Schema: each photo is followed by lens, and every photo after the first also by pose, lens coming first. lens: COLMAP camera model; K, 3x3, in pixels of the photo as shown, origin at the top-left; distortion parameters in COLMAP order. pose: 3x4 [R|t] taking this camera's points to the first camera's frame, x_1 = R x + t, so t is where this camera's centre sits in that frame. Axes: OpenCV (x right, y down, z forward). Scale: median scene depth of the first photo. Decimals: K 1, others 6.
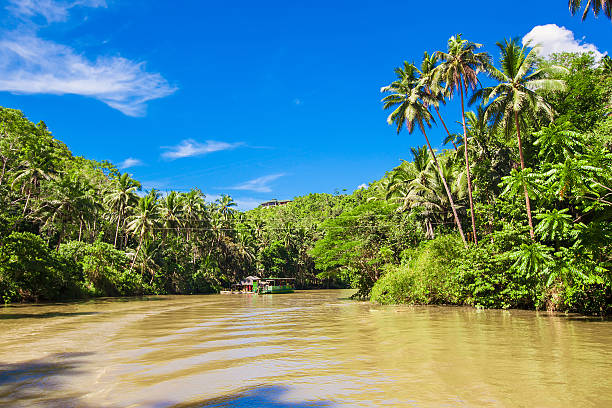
lens RADIAL K [[540.2, 0, 306.0], [0, 540.2, 204.0], [0, 0, 1]] dist [0.081911, 0.001650]
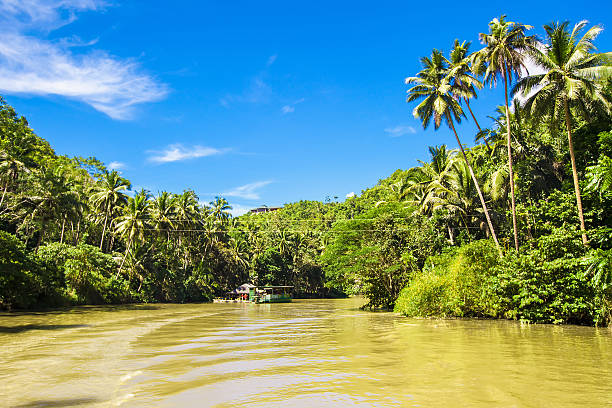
lens RADIAL K [[509.3, 0, 306.0], [0, 509.3, 204.0], [0, 0, 1]] dist [0.063556, 0.014986]
pose [[0.998305, 0.019035, 0.055000, -0.055019], [-0.017657, 0.999520, -0.025442, 0.017019], [-0.055458, 0.024427, 0.998162, 0.116407]]
